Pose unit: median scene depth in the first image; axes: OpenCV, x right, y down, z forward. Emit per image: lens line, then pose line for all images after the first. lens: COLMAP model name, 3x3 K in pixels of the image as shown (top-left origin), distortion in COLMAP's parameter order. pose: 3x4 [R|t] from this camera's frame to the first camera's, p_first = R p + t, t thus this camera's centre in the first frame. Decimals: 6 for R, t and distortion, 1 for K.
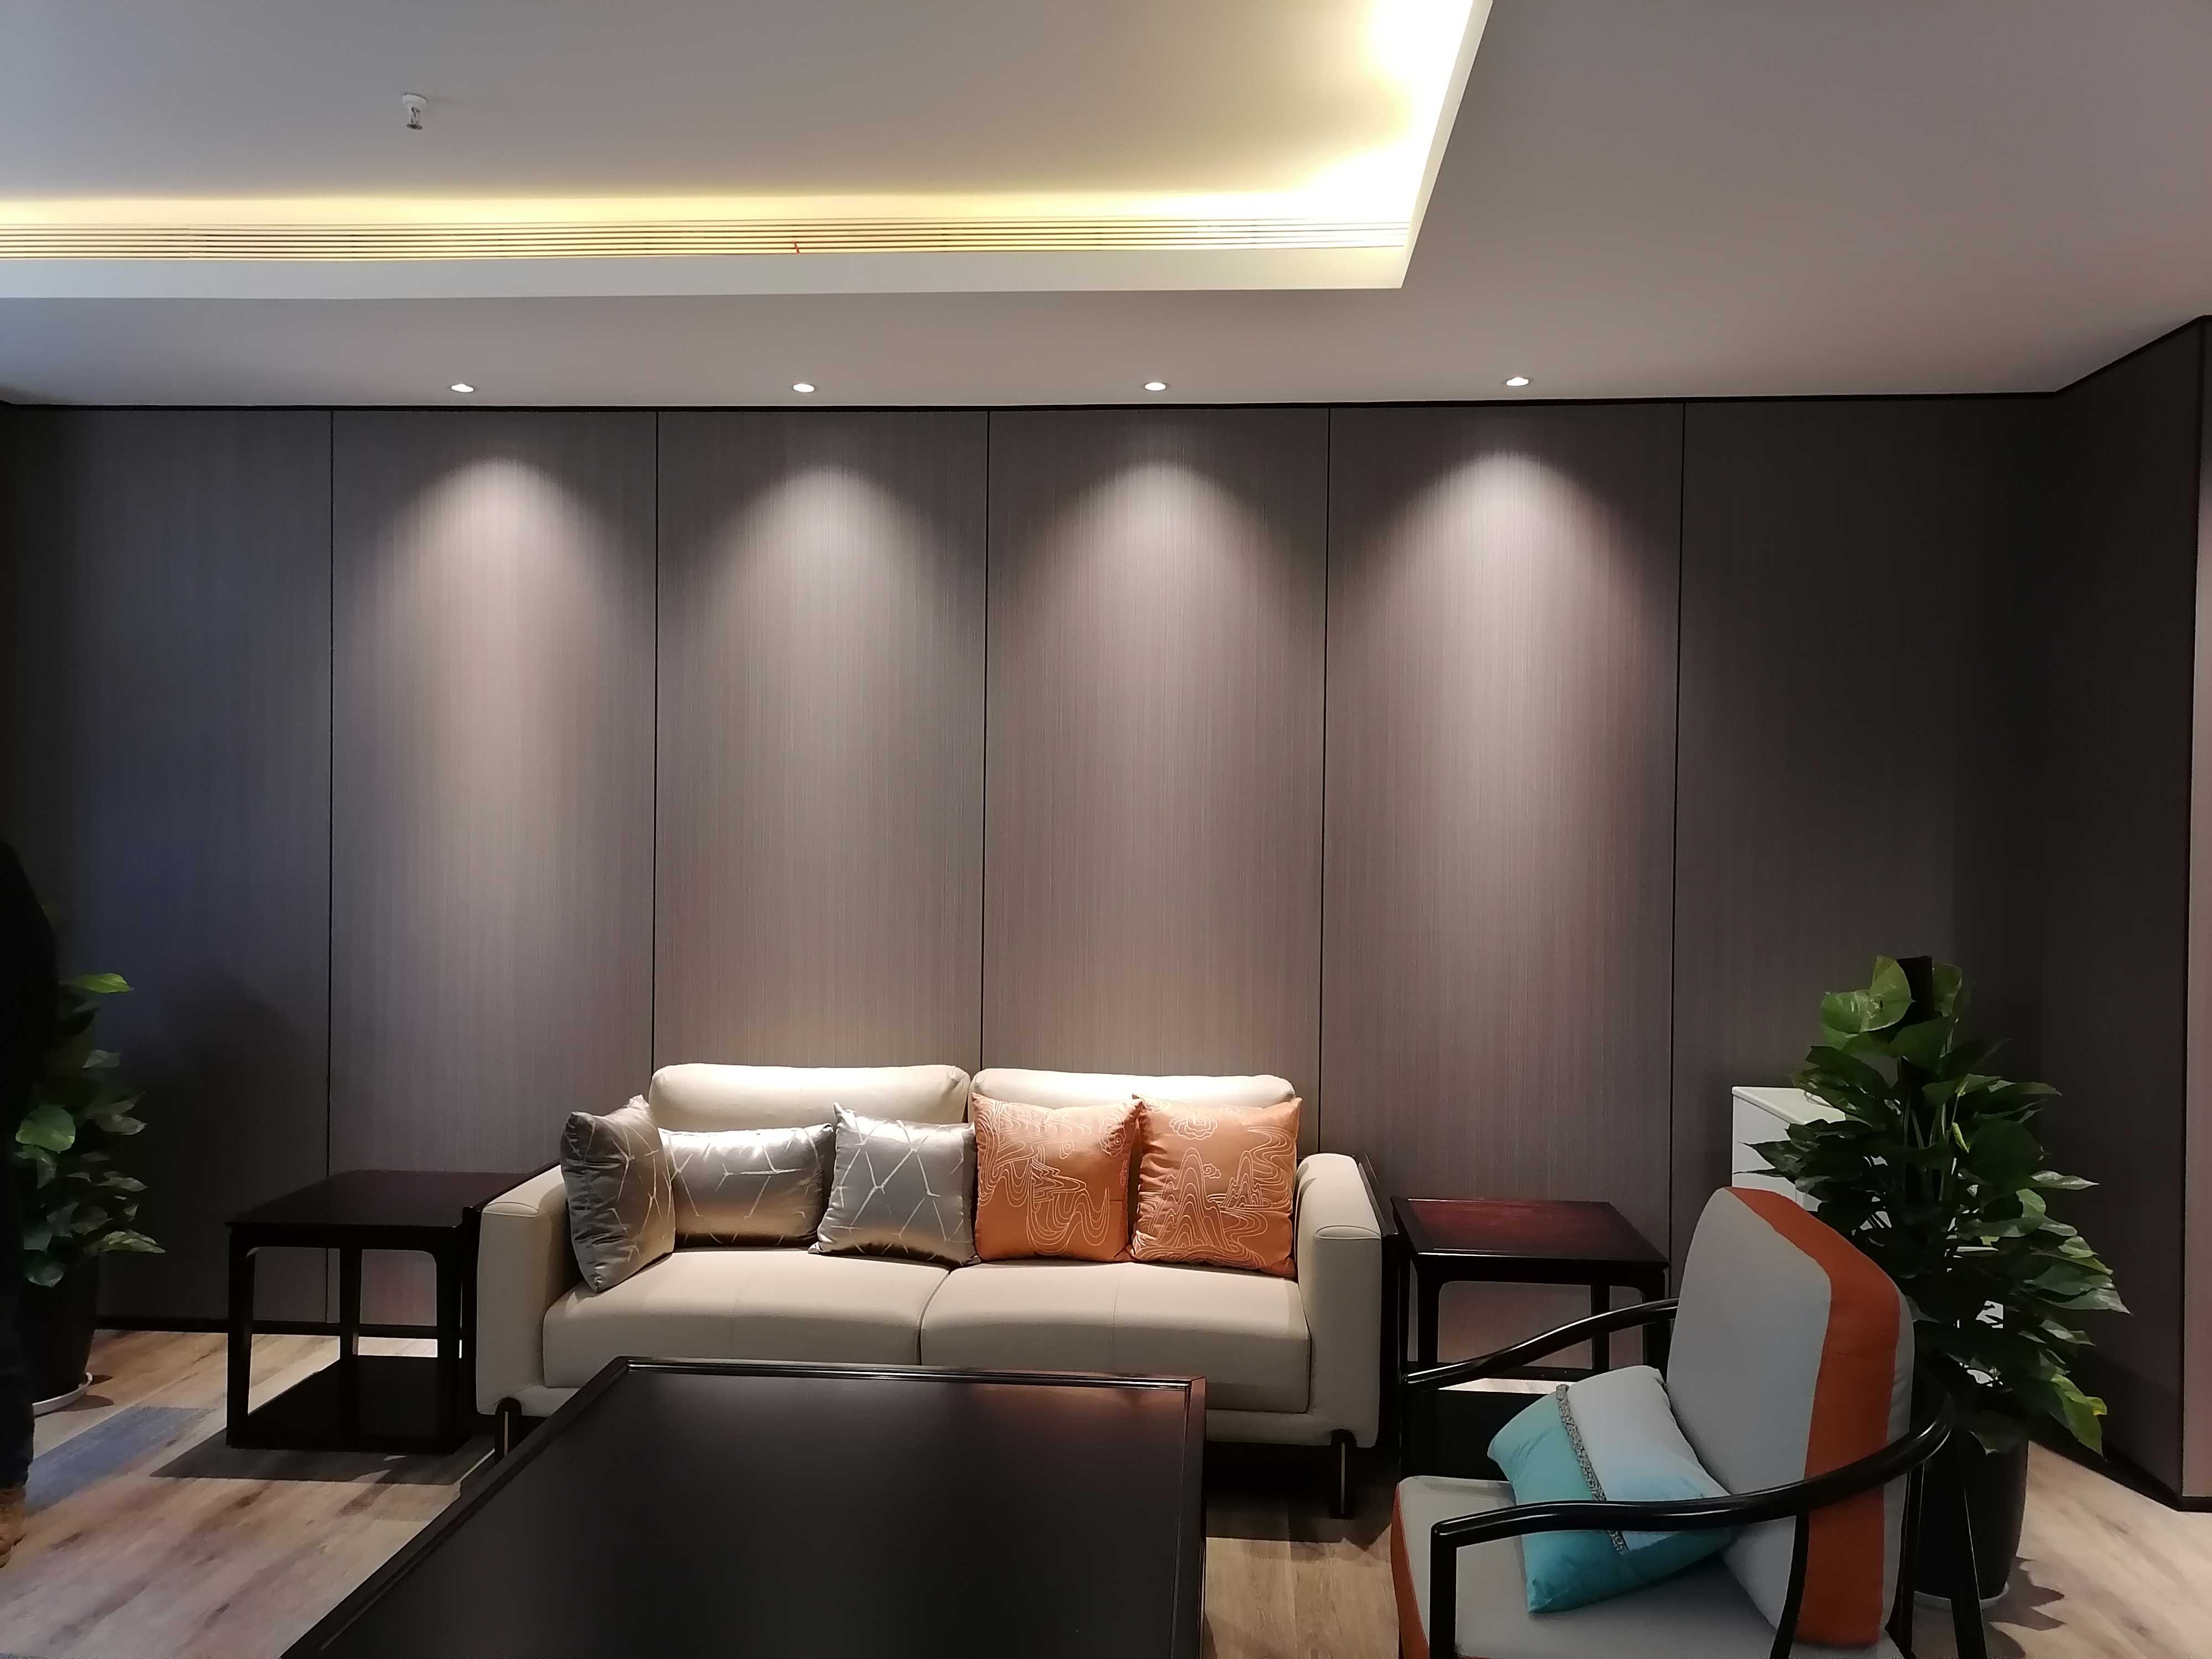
lens RADIAL K [[1654.4, 0, 1106.0], [0, 1654.4, 829.5], [0, 0, 1]] dist [-0.003334, -0.000577]
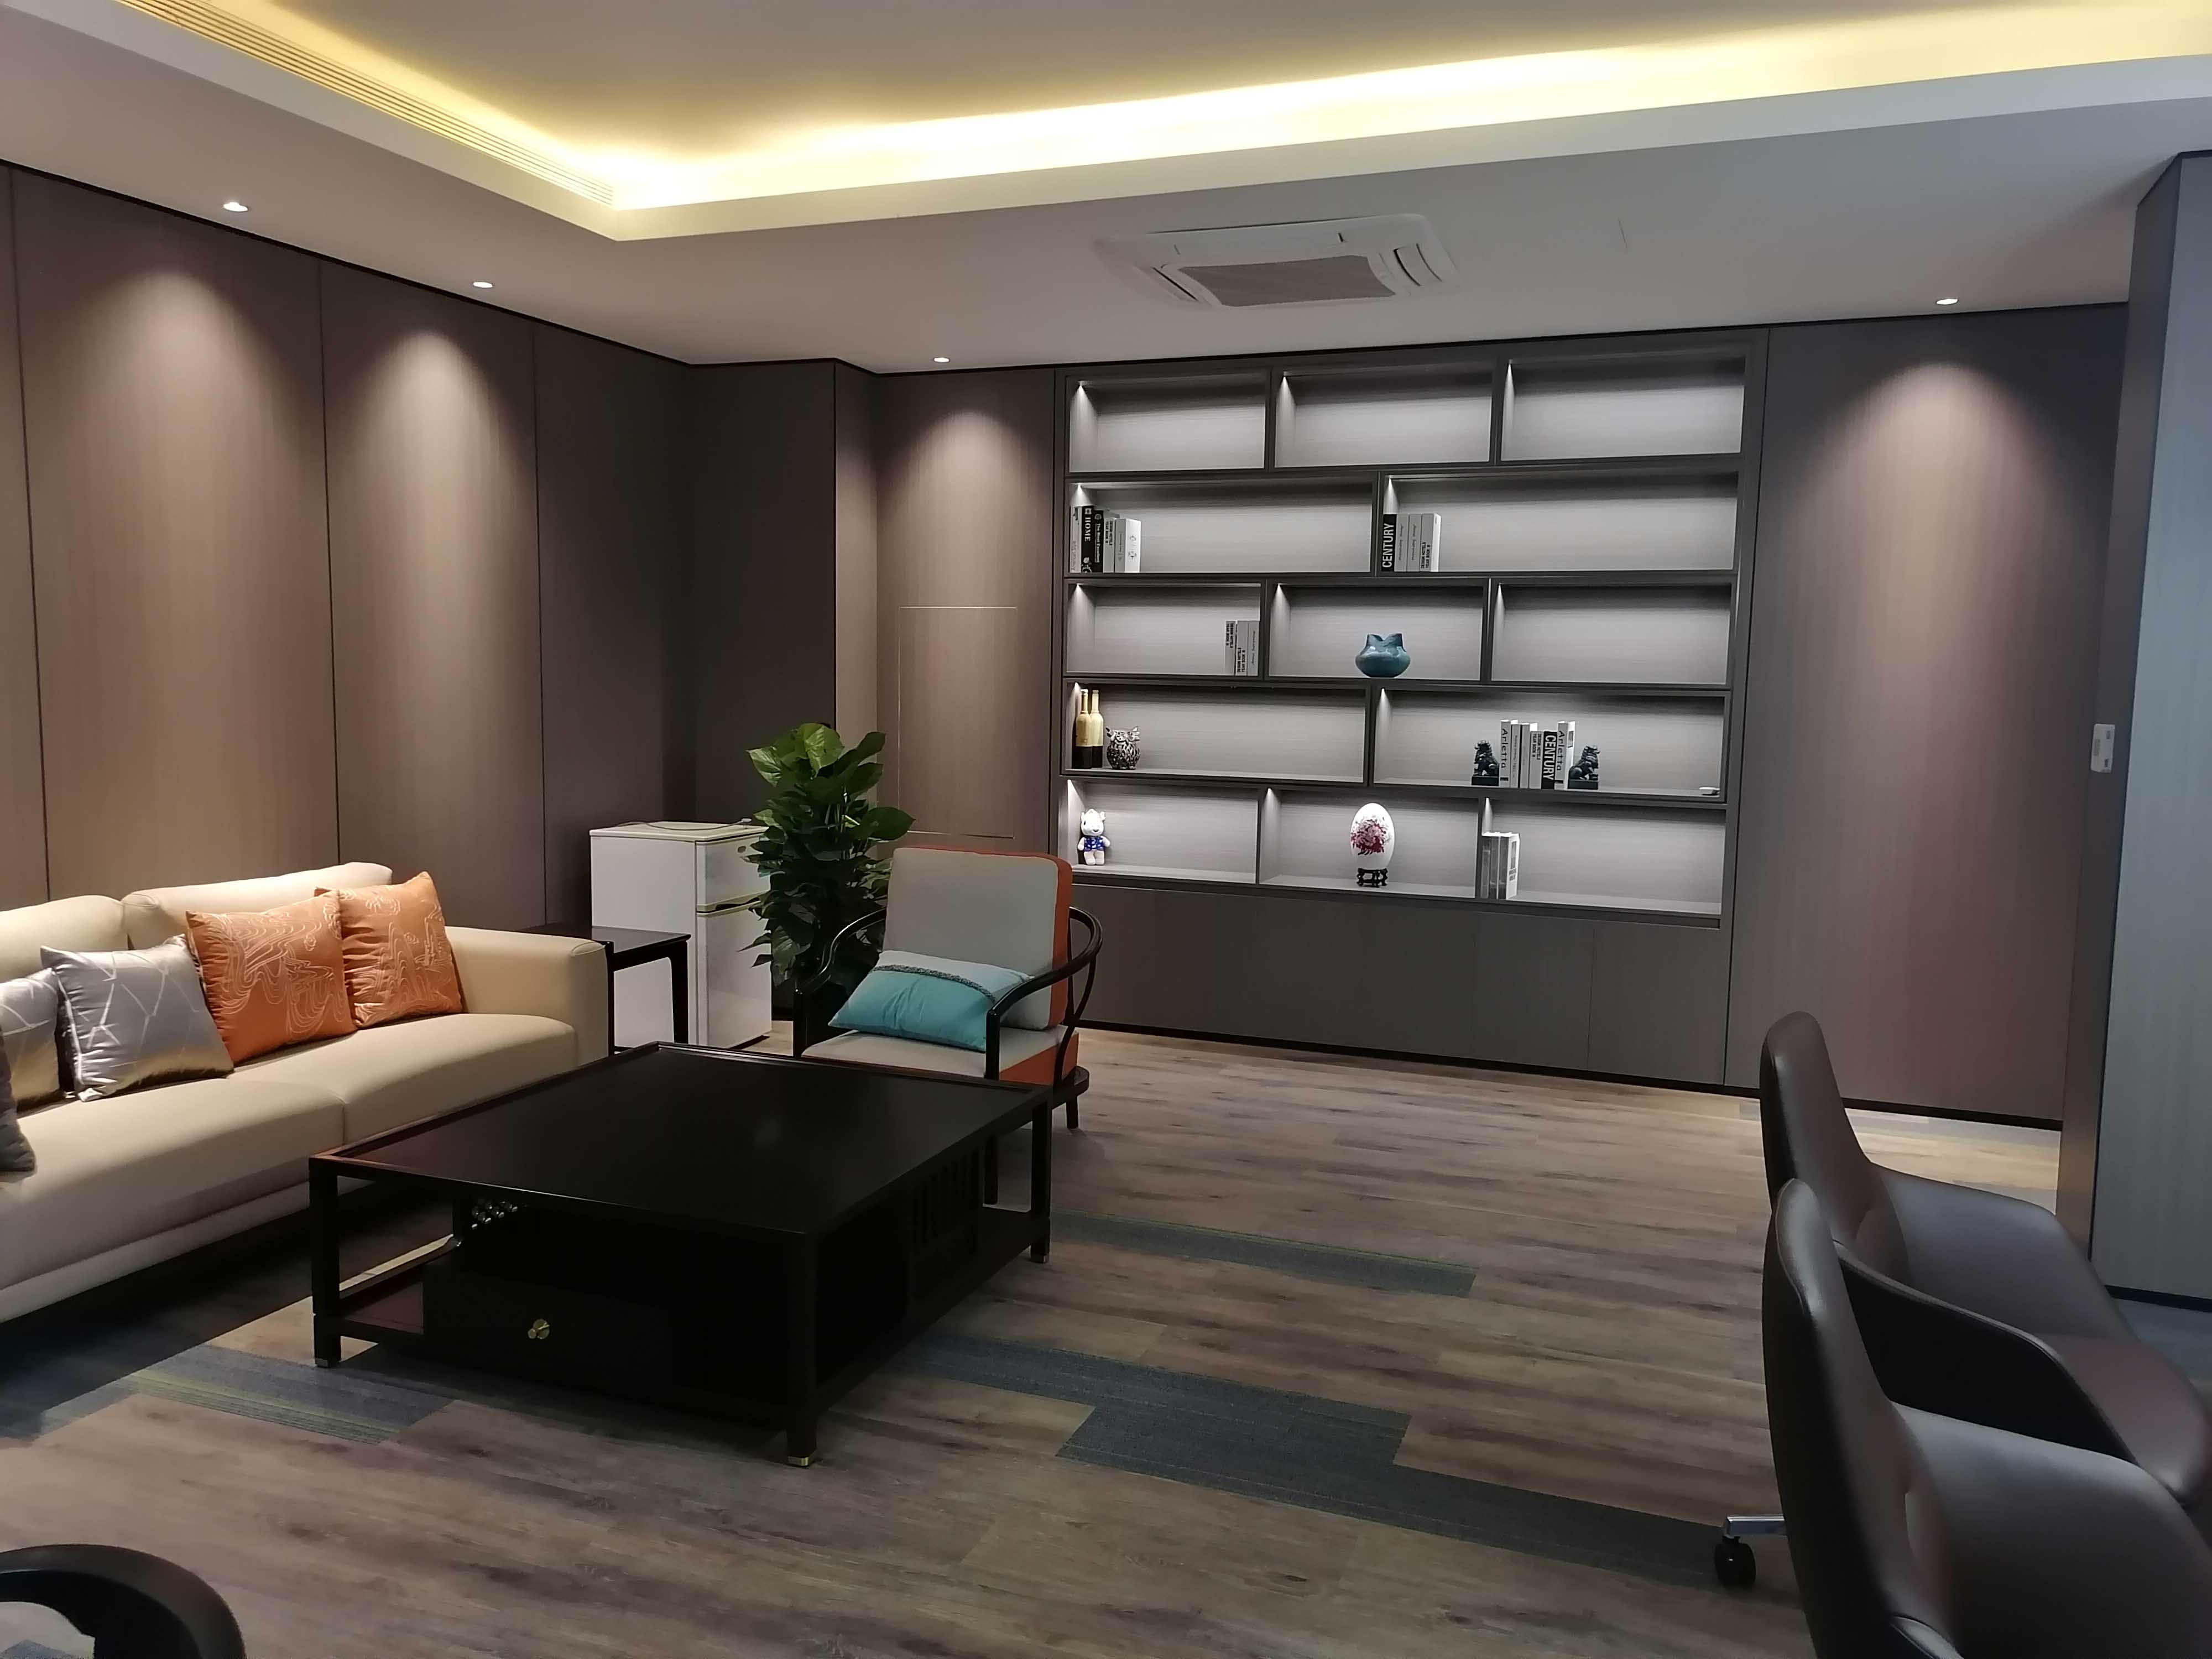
lens RADIAL K [[1654.4, 0, 1106.0], [0, 1654.4, 829.5], [0, 0, 1]] dist [-0.003334, -0.000577]
pose [[0.284070, -0.101820, 0.953382, -0.896202], [-0.012456, 0.993870, 0.109855, -0.004569], [-0.958723, -0.043082, 0.281060, 0.201203]]
